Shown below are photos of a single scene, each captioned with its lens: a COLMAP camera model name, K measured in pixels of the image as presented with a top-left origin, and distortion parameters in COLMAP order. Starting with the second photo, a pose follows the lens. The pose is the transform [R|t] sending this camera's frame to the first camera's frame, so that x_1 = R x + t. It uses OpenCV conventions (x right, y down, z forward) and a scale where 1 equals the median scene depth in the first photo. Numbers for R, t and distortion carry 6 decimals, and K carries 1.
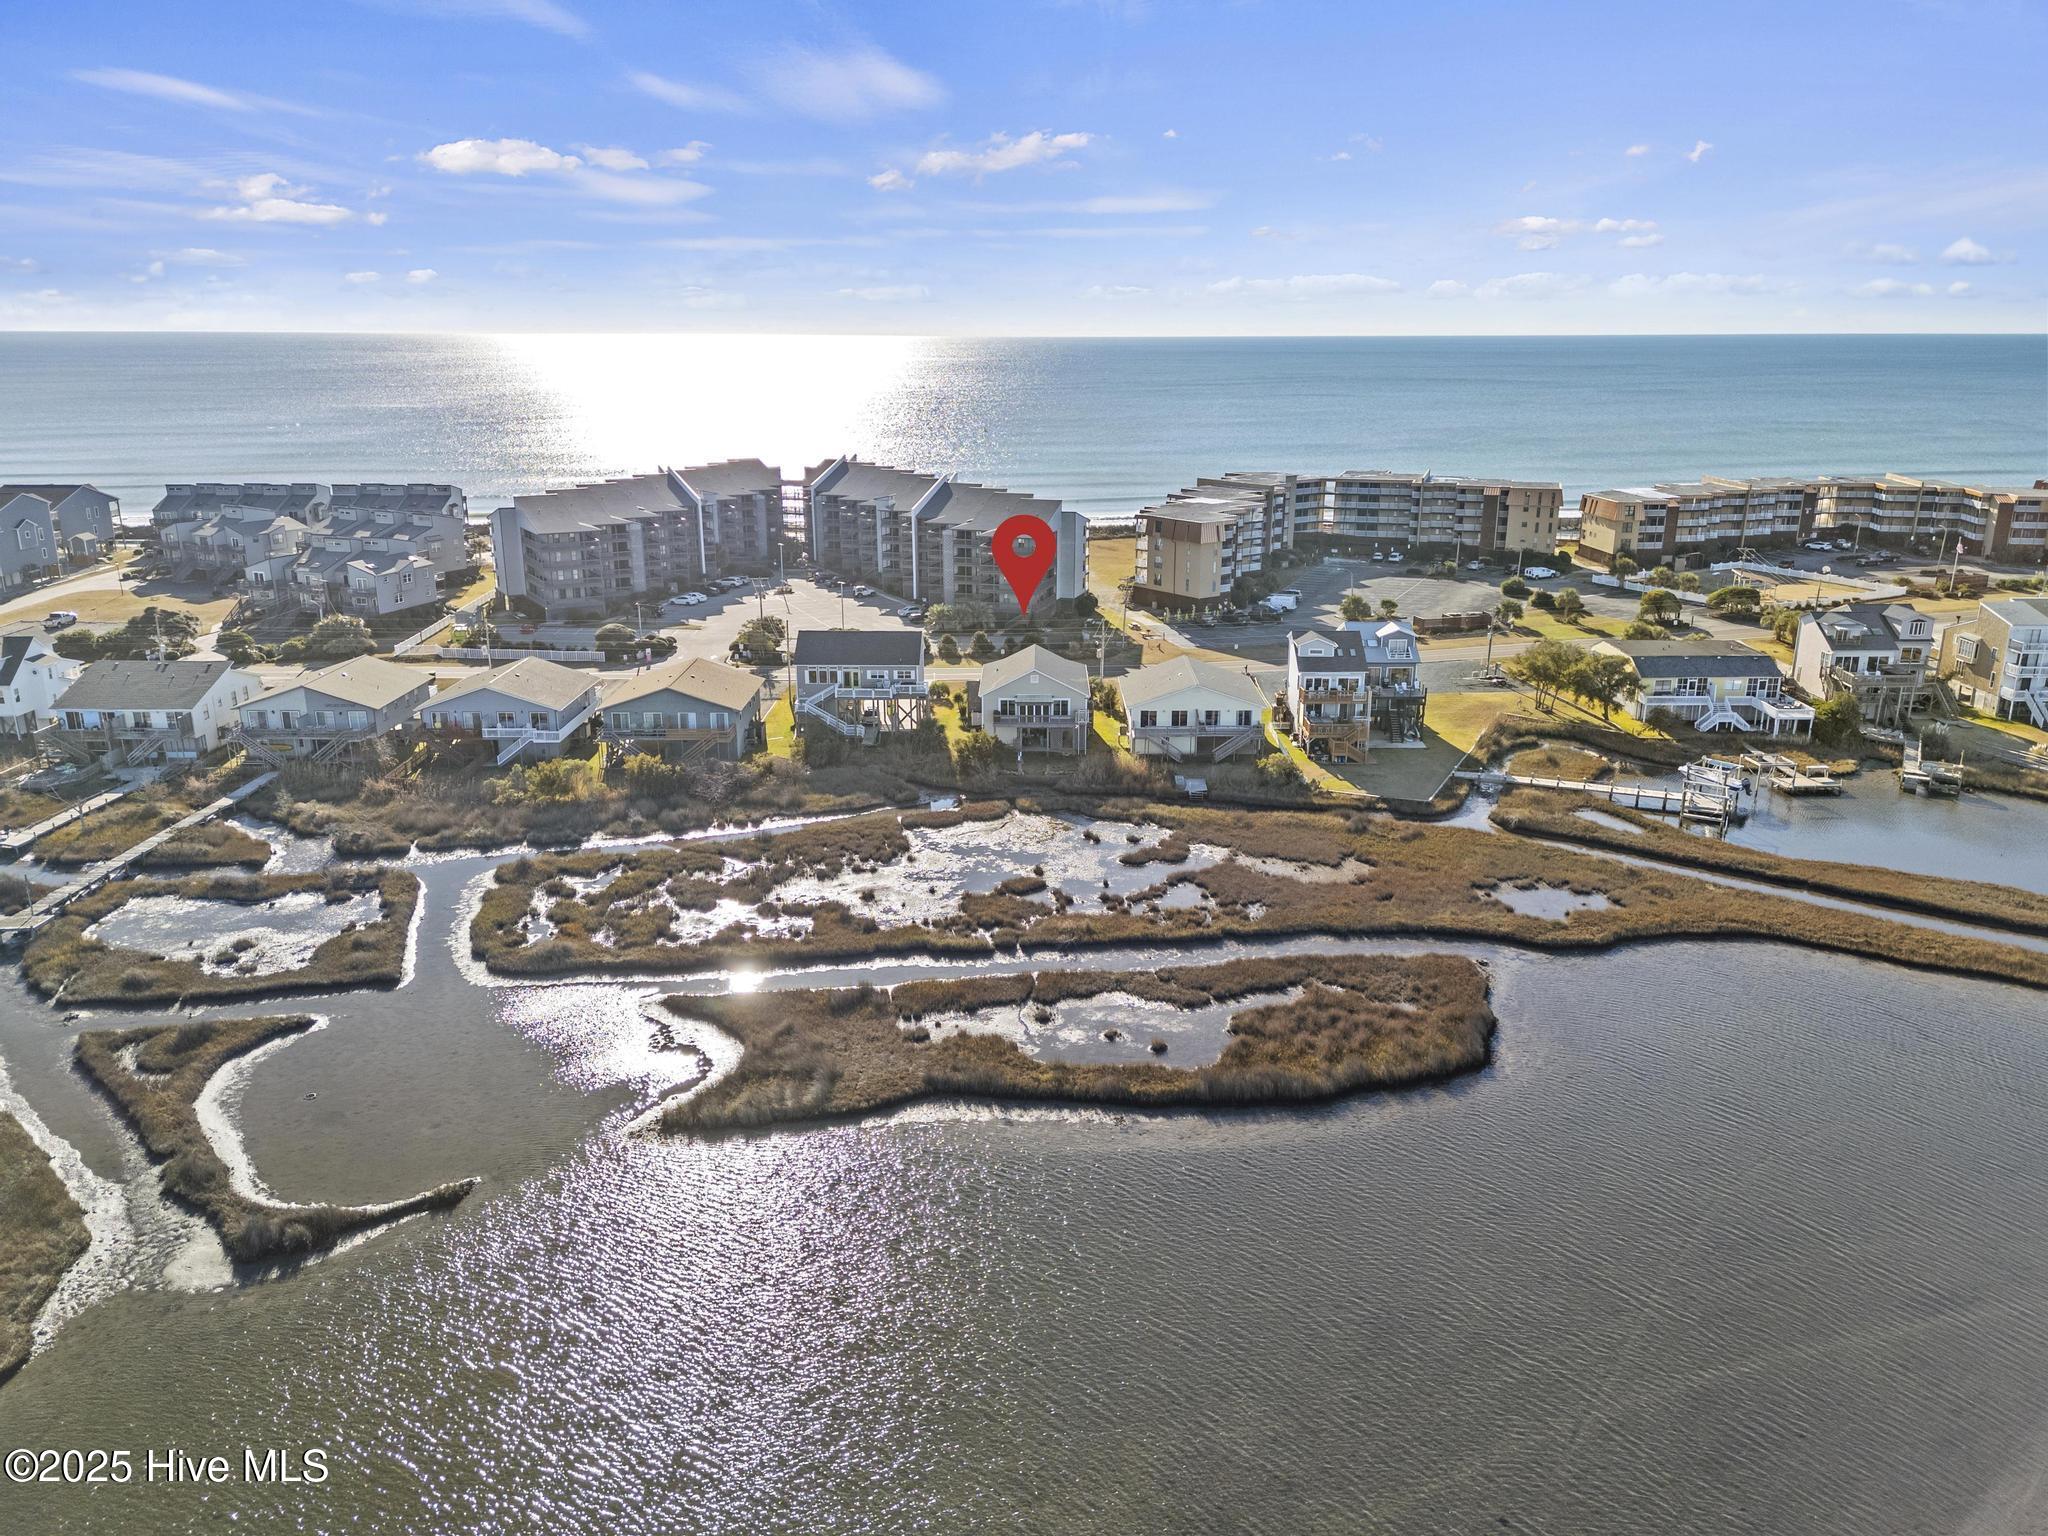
lens RADIAL K [[1485.7, 0, 1024.0], [0, 1485.7, 768.0], [0, 0, 1]] dist [0.064507, -0.063137]
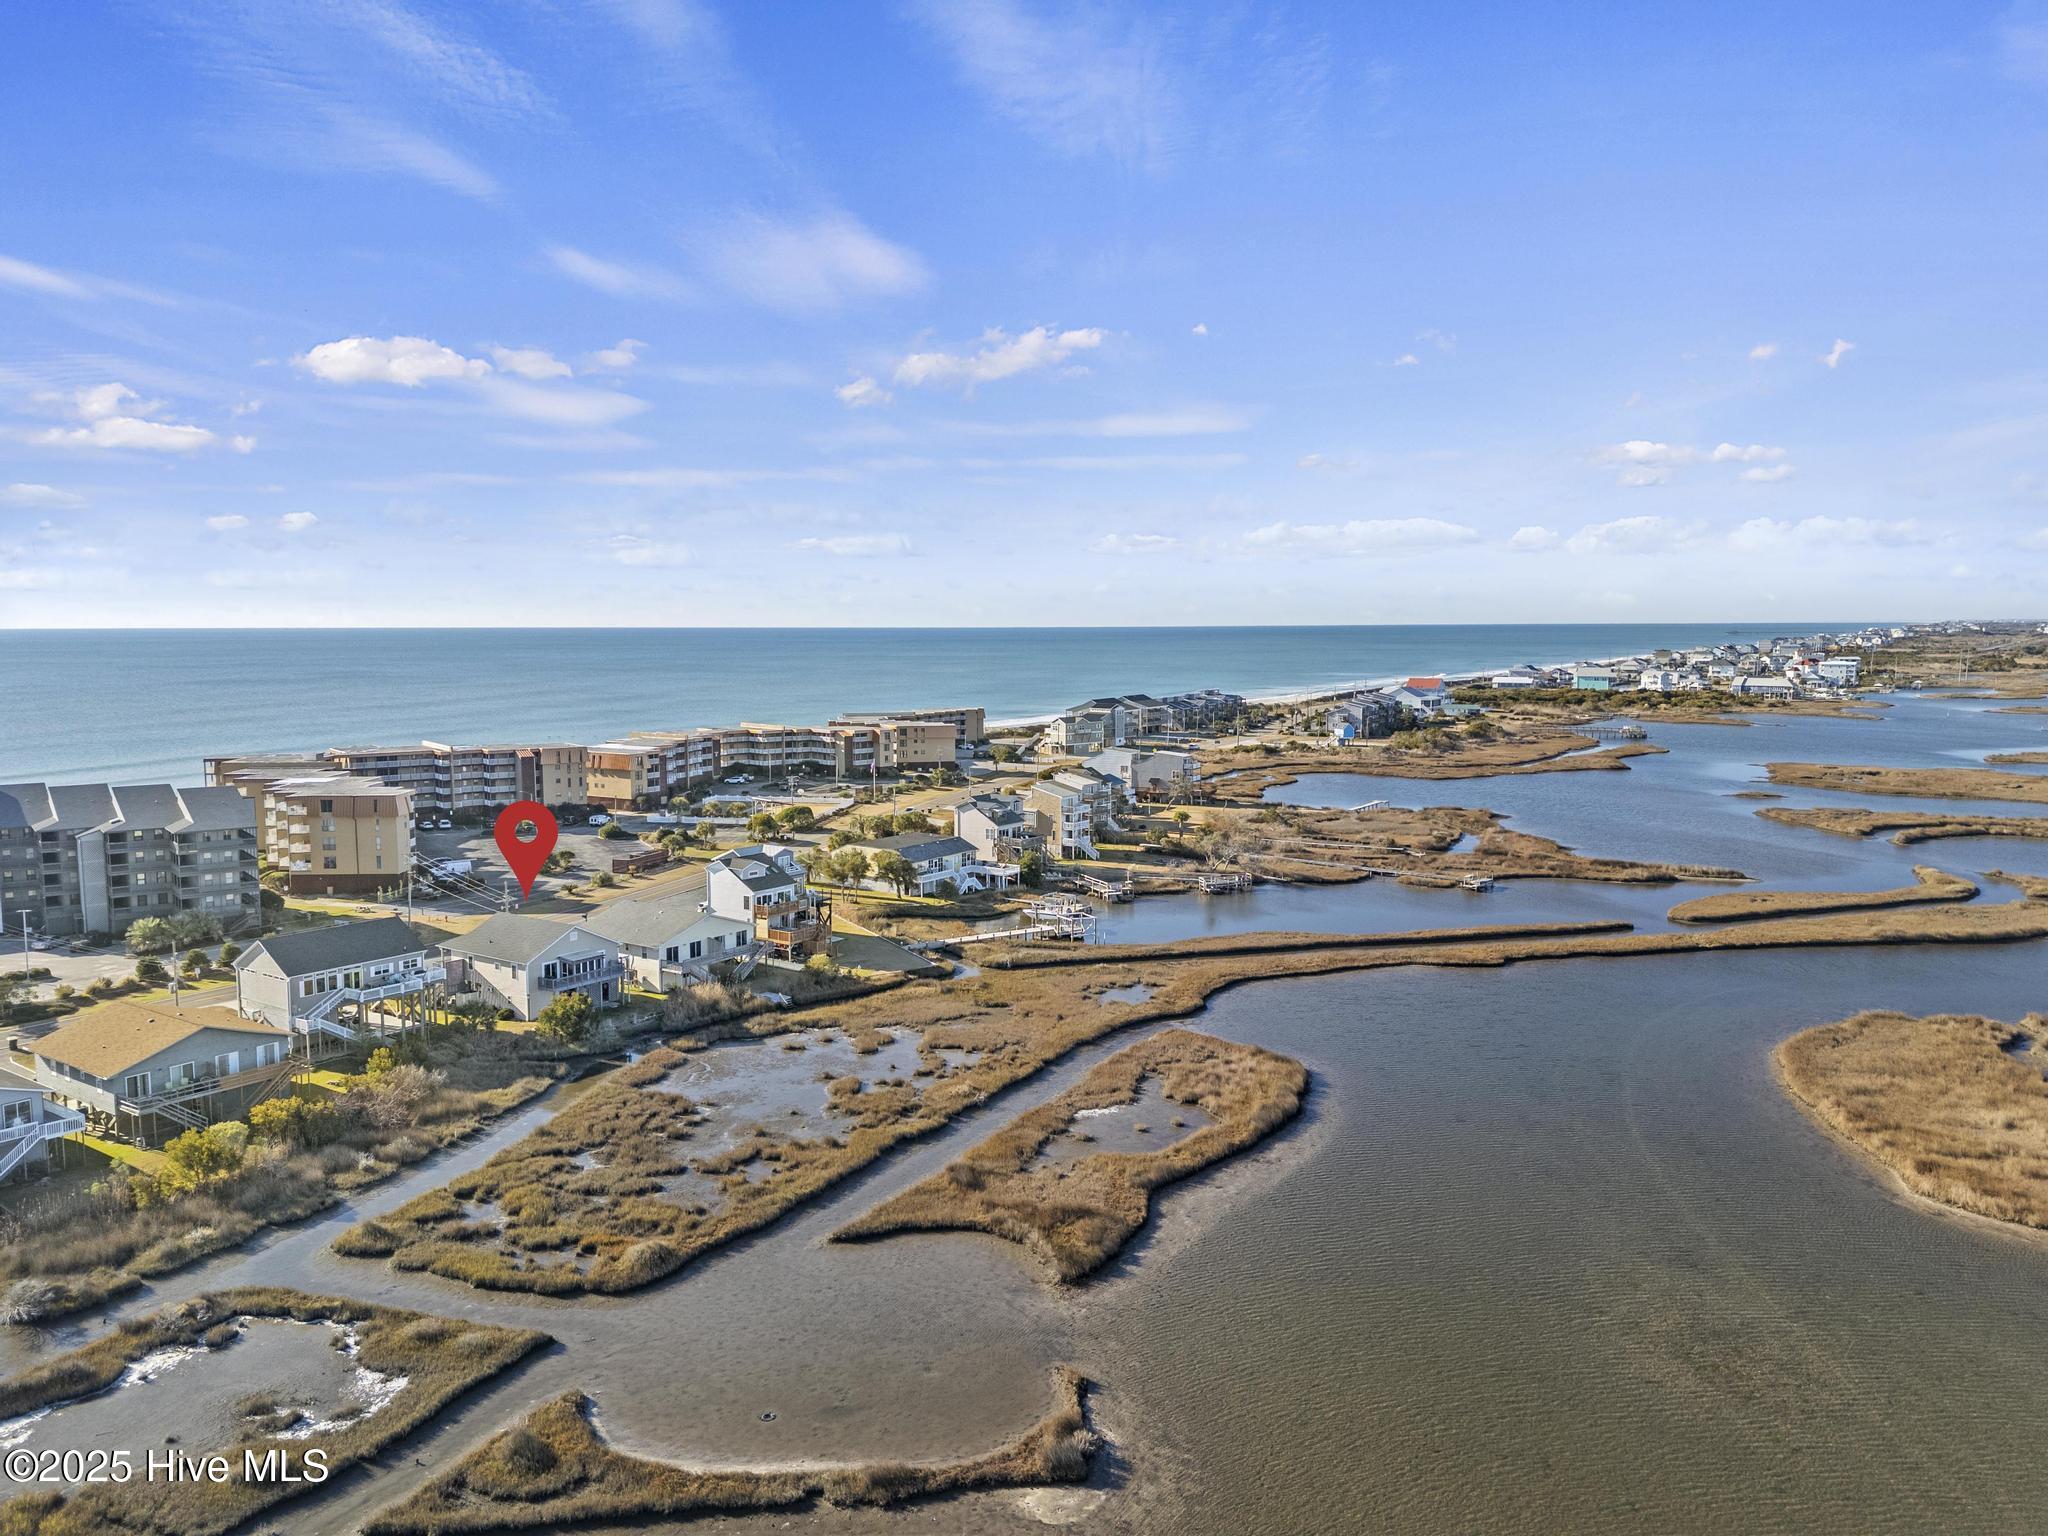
lens RADIAL K [[1485.7, 0, 1024.0], [0, 1485.7, 768.0], [0, 0, 1]] dist [0.064507, -0.063137]
pose [[0.585308, -0.081173, 0.806737, -0.379734], [0.230487, 0.970586, -0.069565, -0.019250], [-0.777361, 0.226659, 0.586801, 0.103392]]
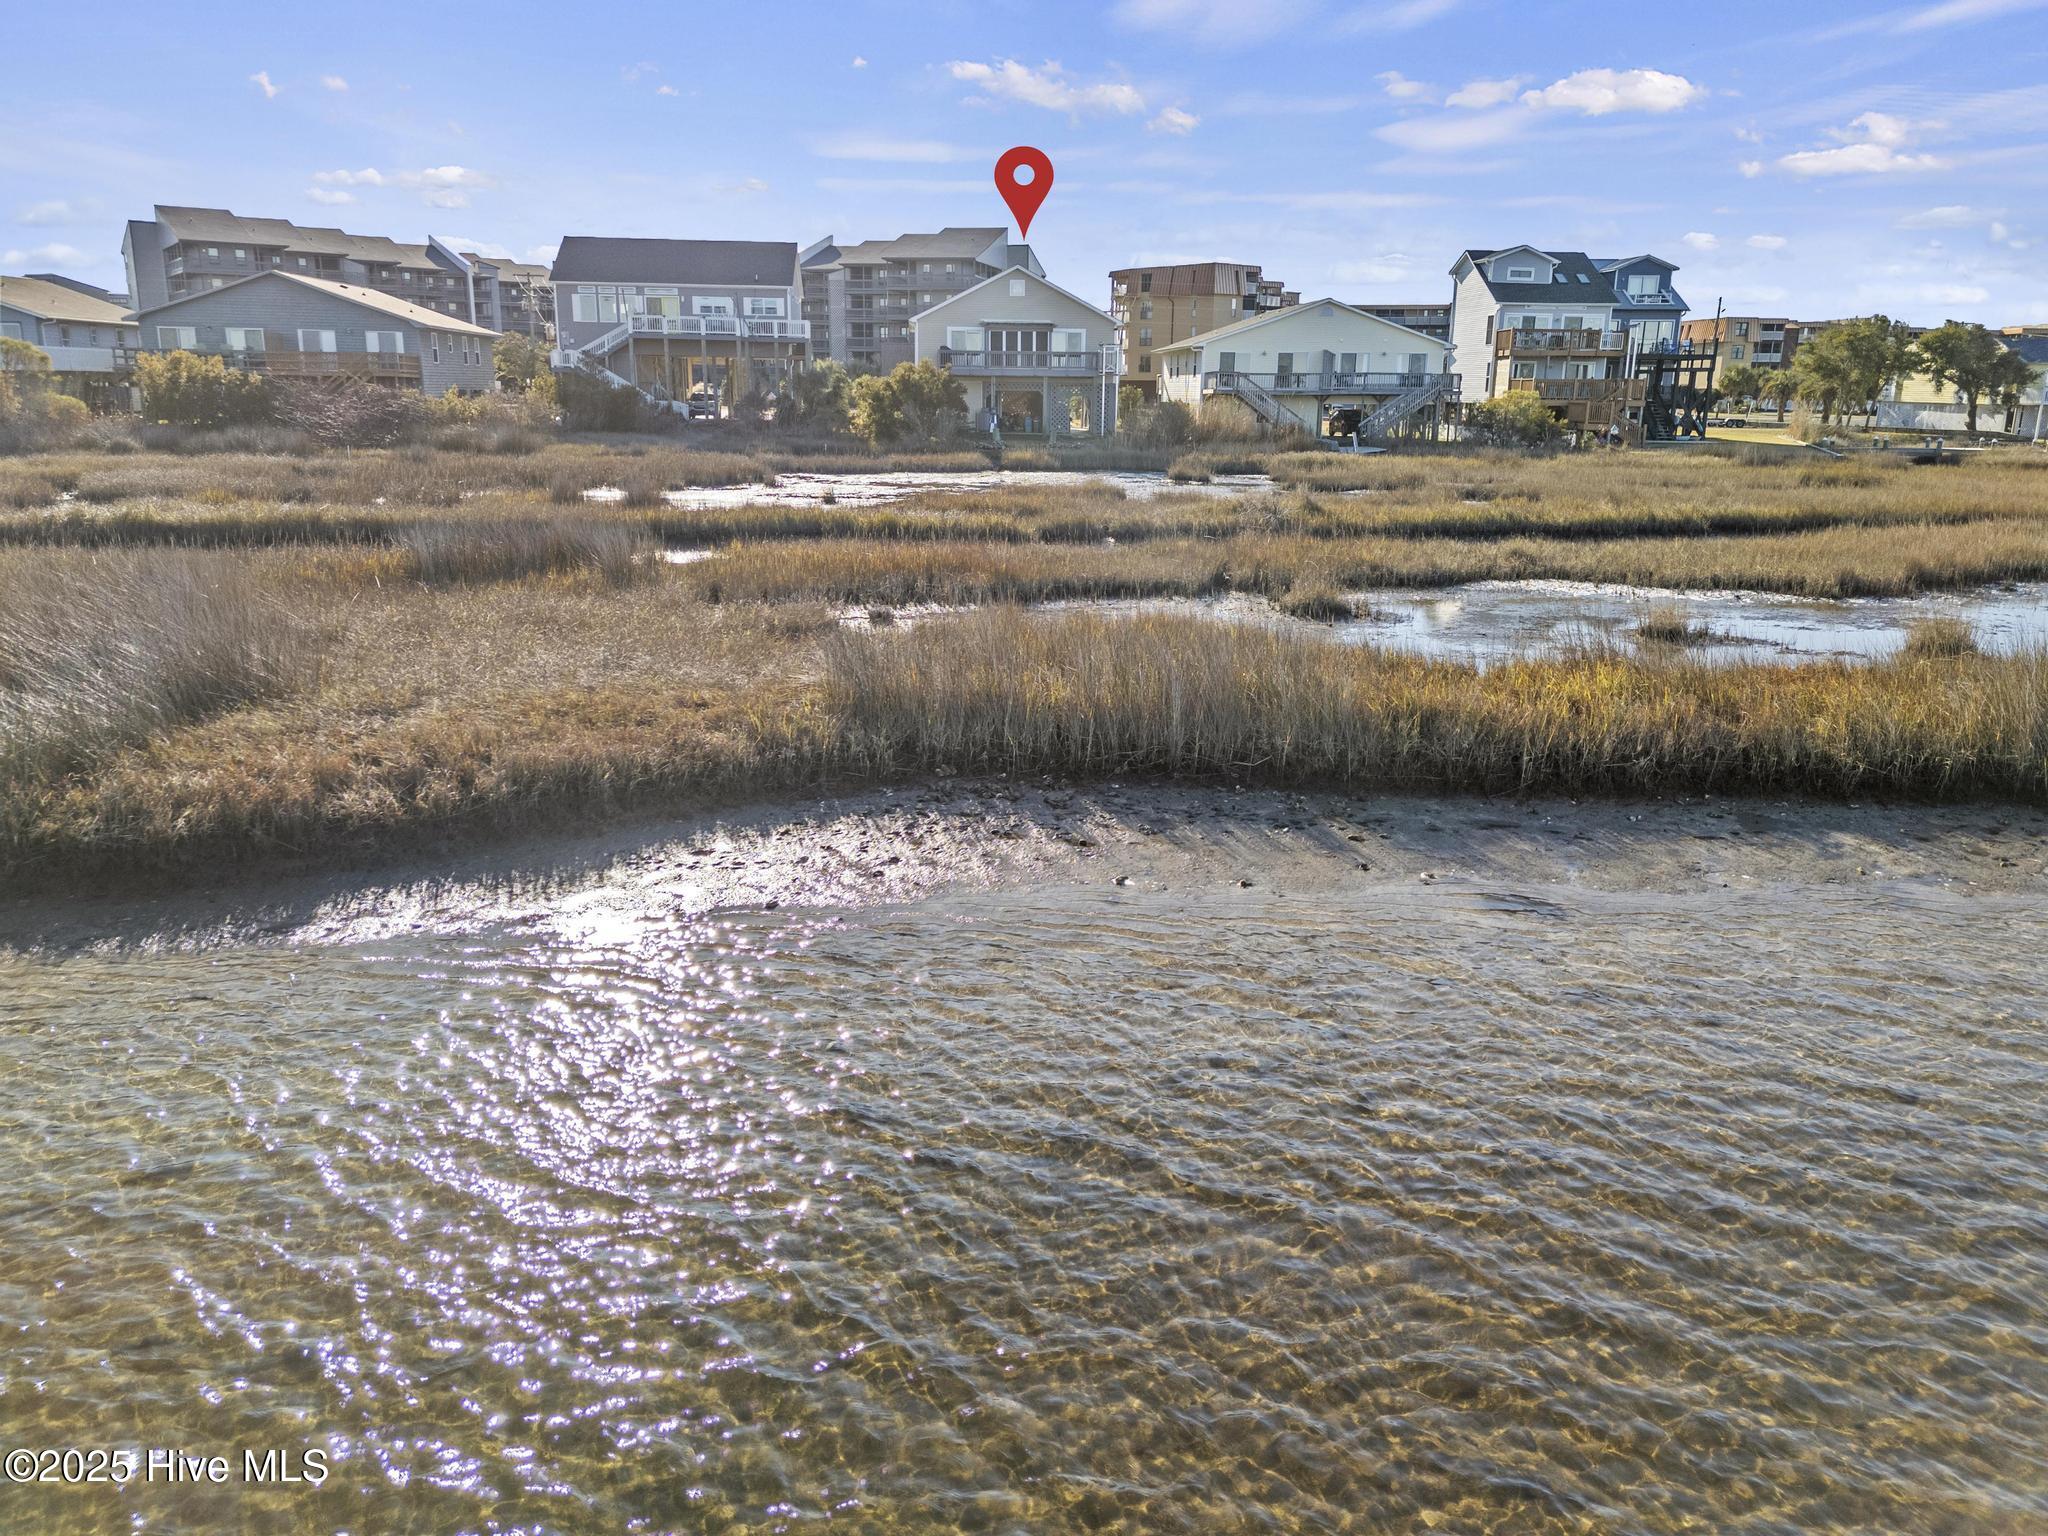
lens RADIAL K [[1485.7, 0, 1024.0], [0, 1485.7, 768.0], [0, 0, 1]] dist [0.064507, -0.063137]
pose [[0.996644, -0.008610, 0.081403, -0.021807], [0.011800, 0.999178, -0.038784, 0.080590], [-0.081002, 0.039614, 0.995926, 0.305409]]
